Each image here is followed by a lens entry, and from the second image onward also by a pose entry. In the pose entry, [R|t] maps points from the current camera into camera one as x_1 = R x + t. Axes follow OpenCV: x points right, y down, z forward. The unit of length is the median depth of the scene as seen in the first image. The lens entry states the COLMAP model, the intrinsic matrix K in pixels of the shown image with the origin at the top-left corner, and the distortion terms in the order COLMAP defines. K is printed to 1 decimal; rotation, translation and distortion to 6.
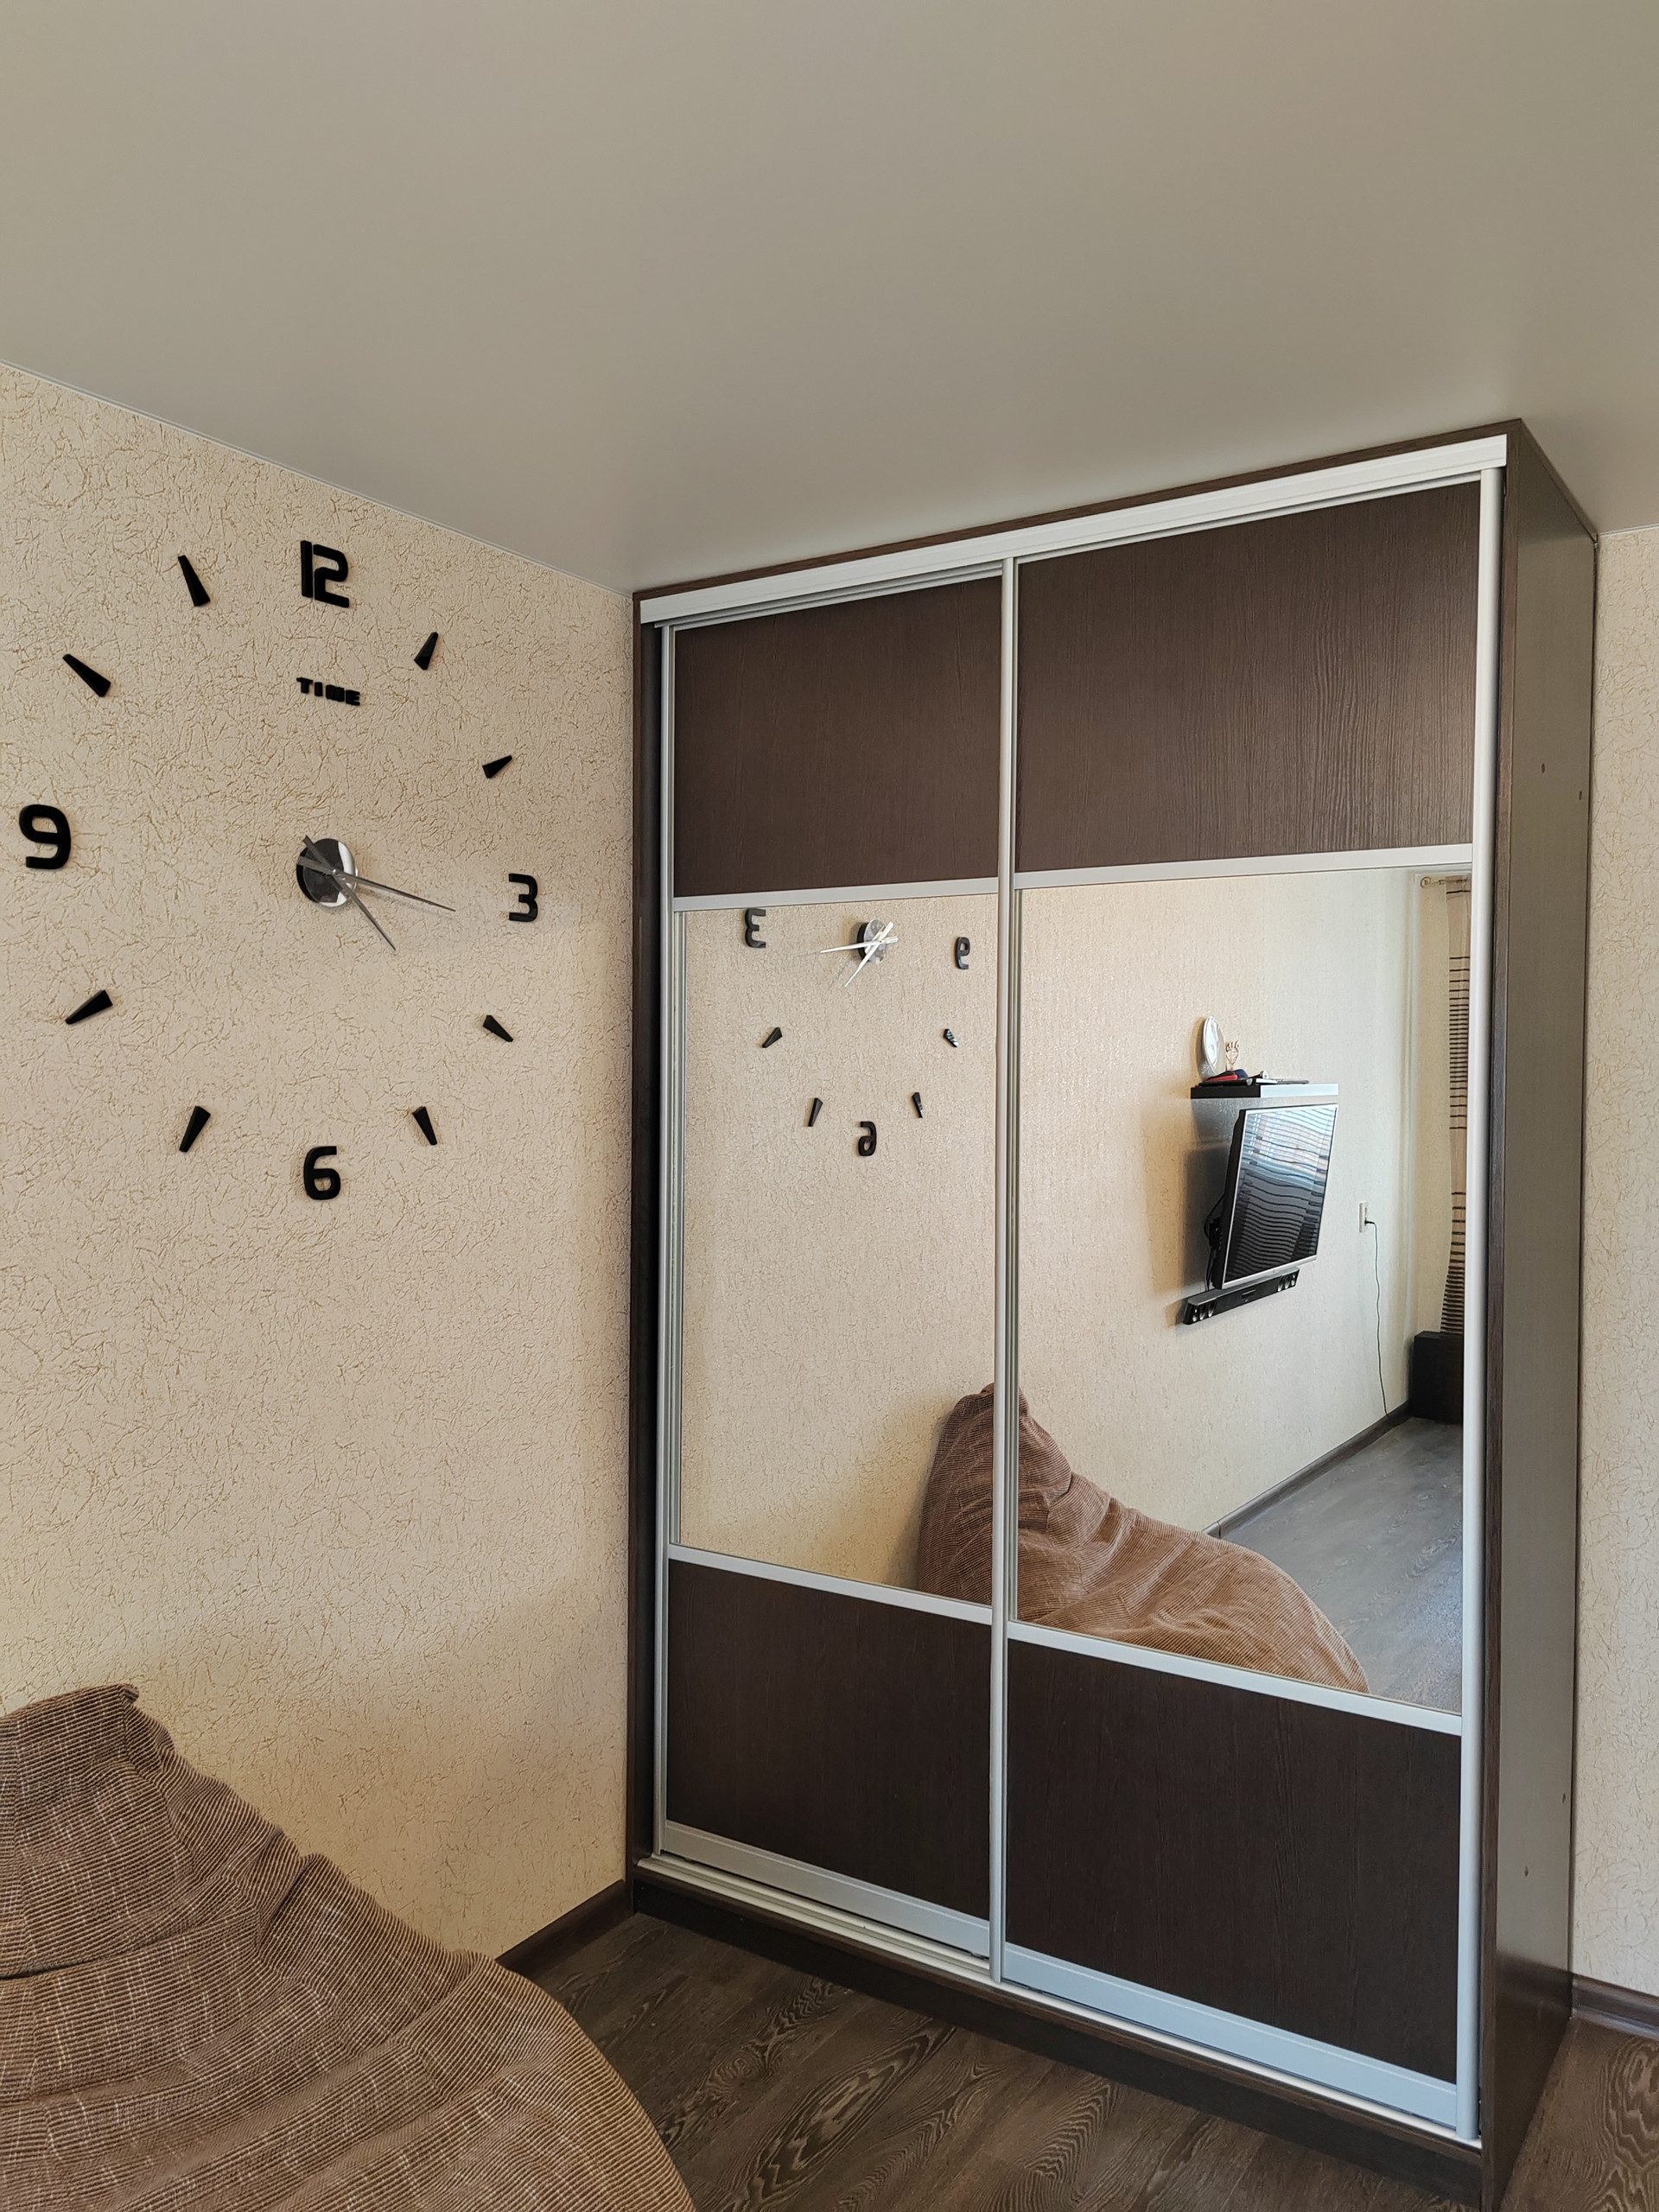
lens RADIAL K [[1686.0, 0, 820.0], [0, 1686.0, 1102.7], [0, 0, 1]] dist [0.012608, -0.004176]
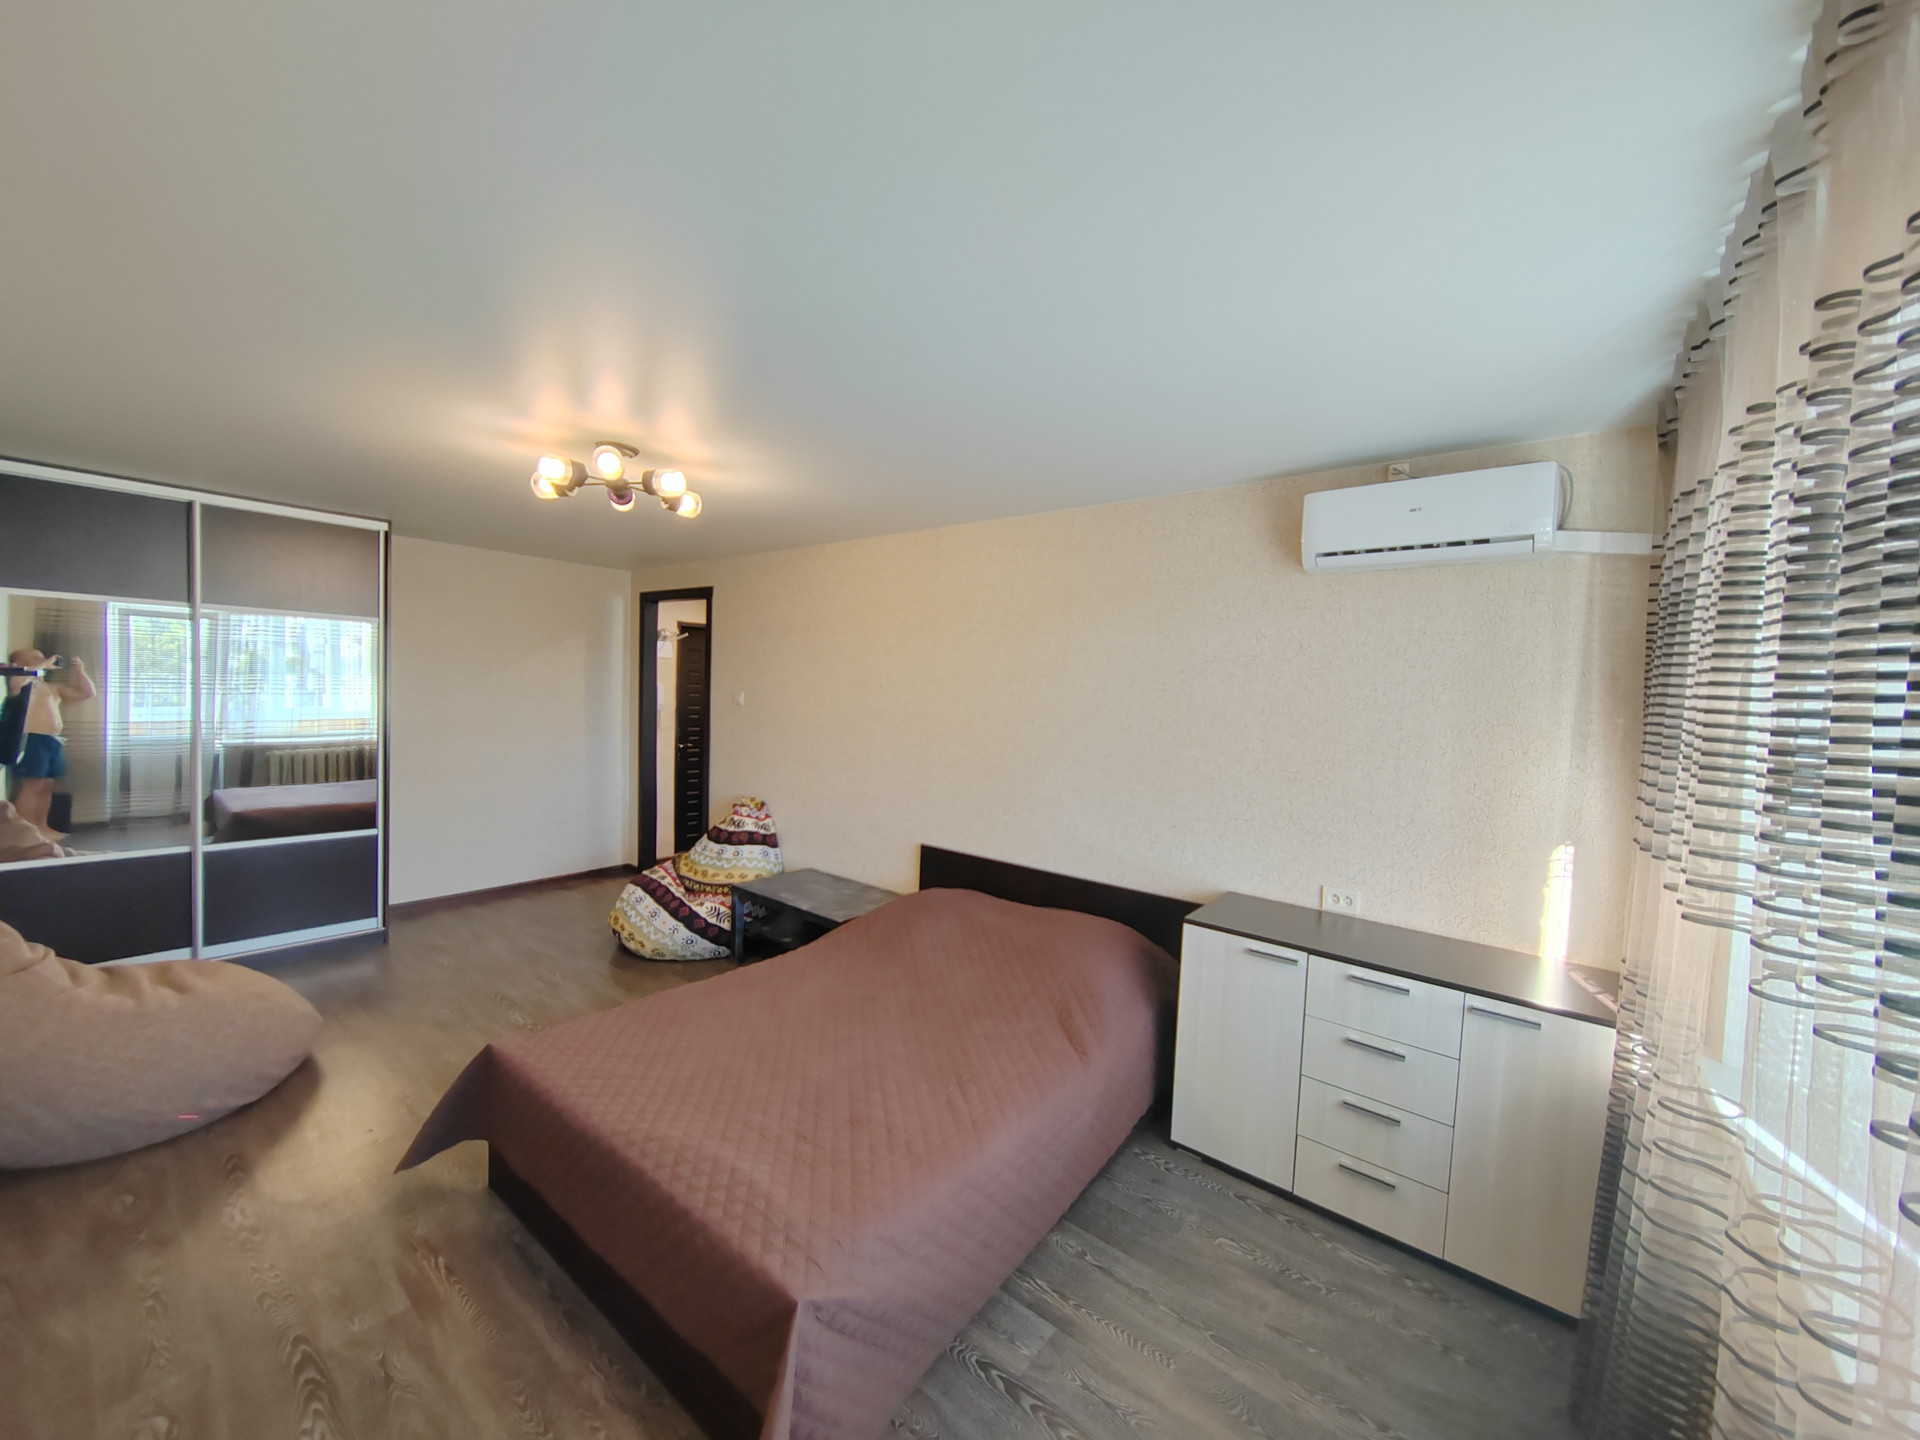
lens RADIAL K [[738.3, 0, 958.0], [0, 738.3, 729.2], [0, 0, 1]] dist [-0.007841, 0.004210]
pose [[0.095925, -0.050571, 0.994103, -1.055564], [-0.012217, 0.998574, 0.051977, 0.005908], [-0.995314, -0.017131, 0.095170, -0.484704]]
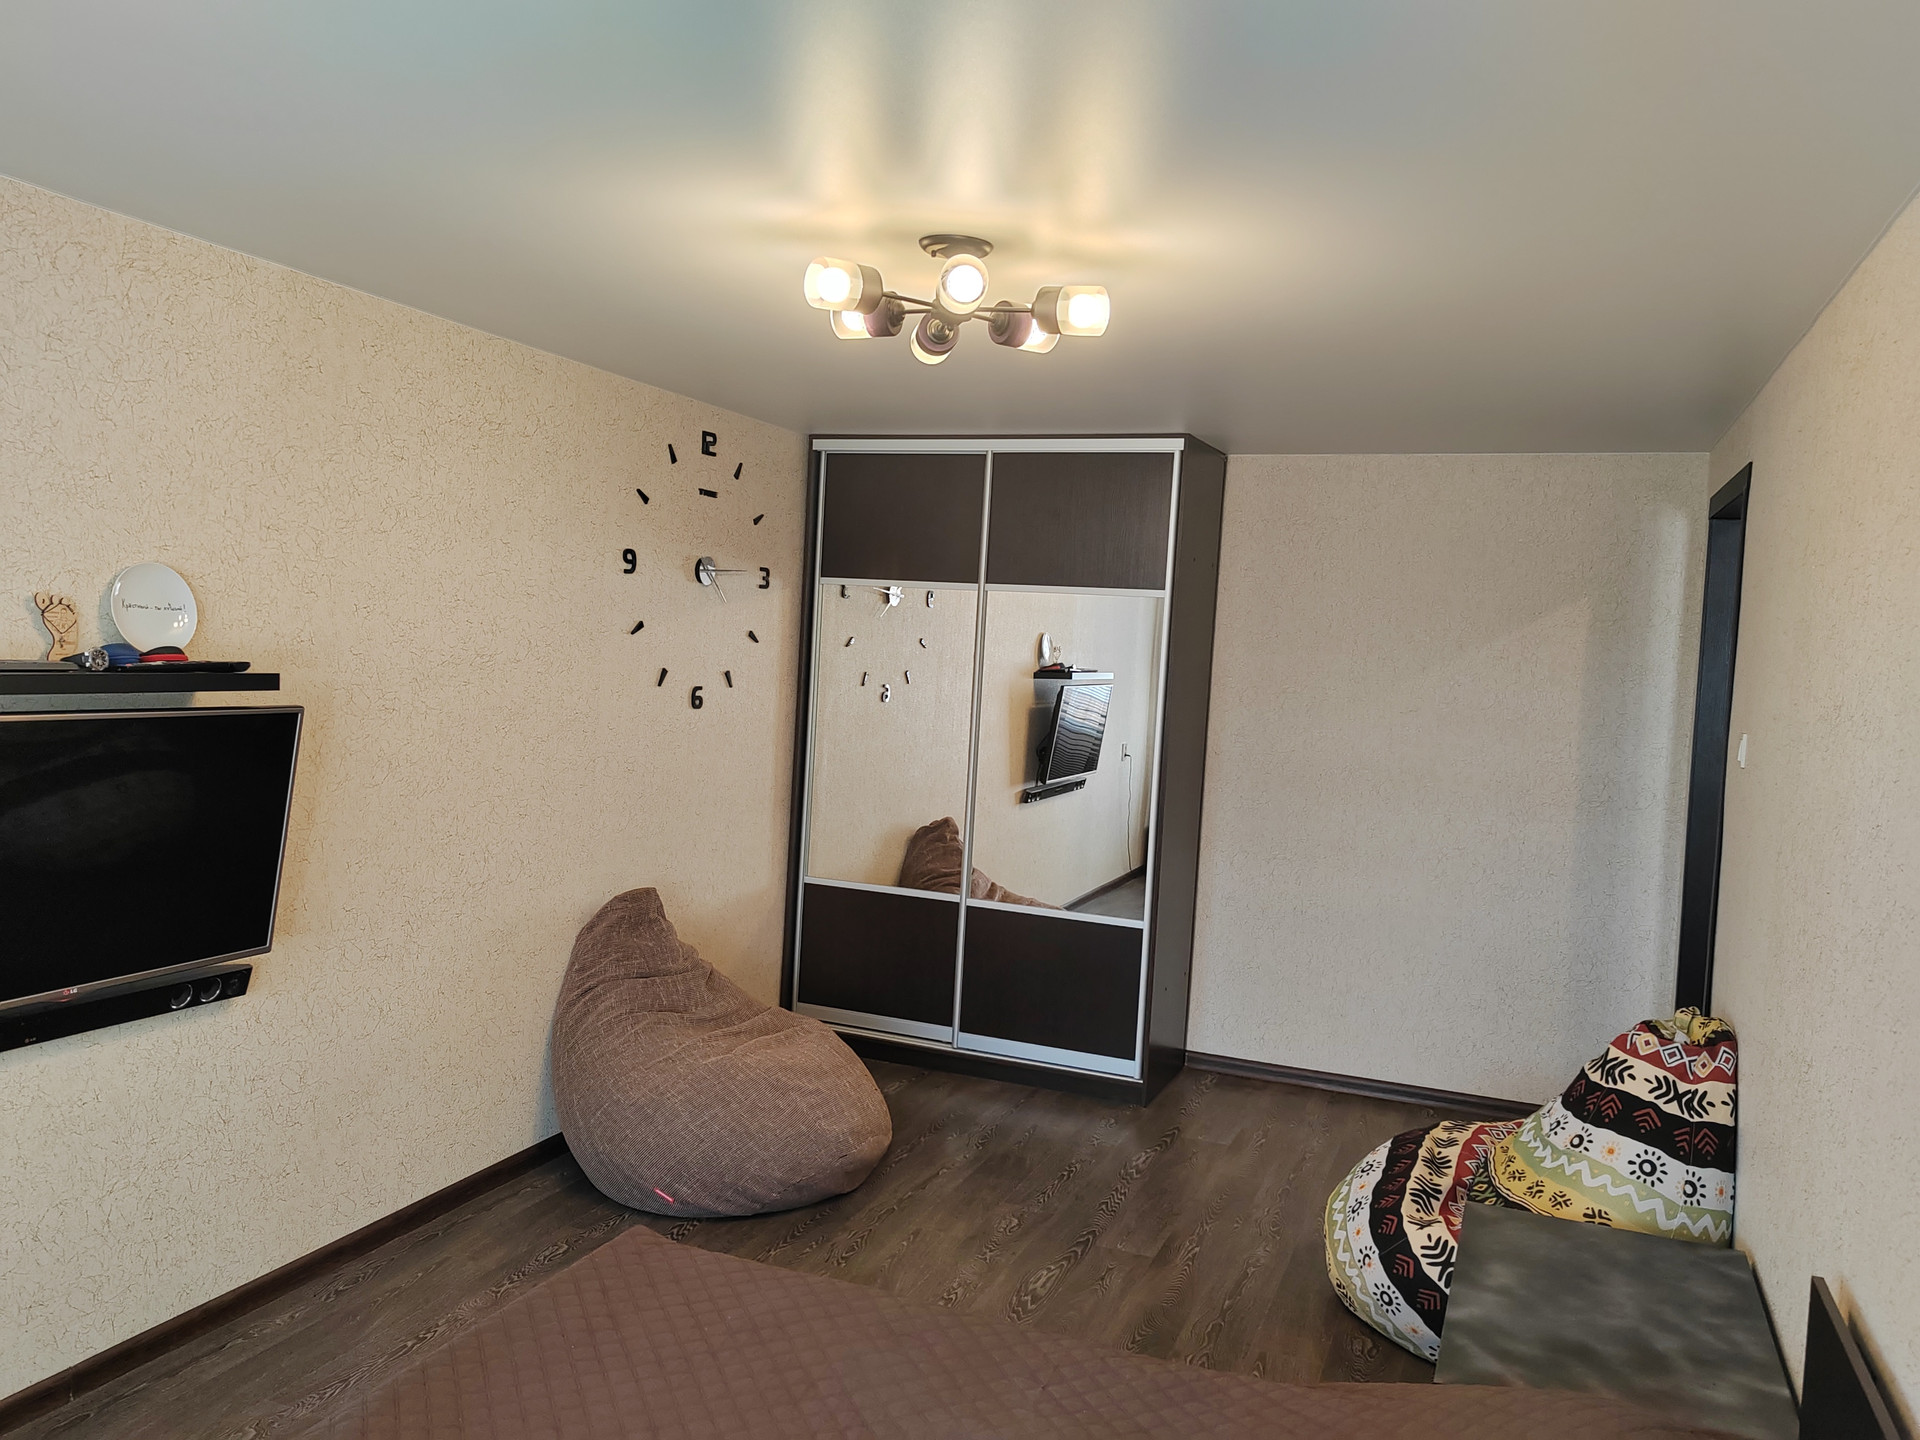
lens RADIAL K [[1463.4, 0, 960.0], [0, 1463.4, 720.0], [0, 0, 1]] dist [0.012608, -0.004176]
pose [[0.980492, 0.039834, 0.192478, -0.292745], [-0.046960, 0.998365, 0.032604, -0.009789], [-0.190864, -0.041007, 0.980760, -0.968974]]
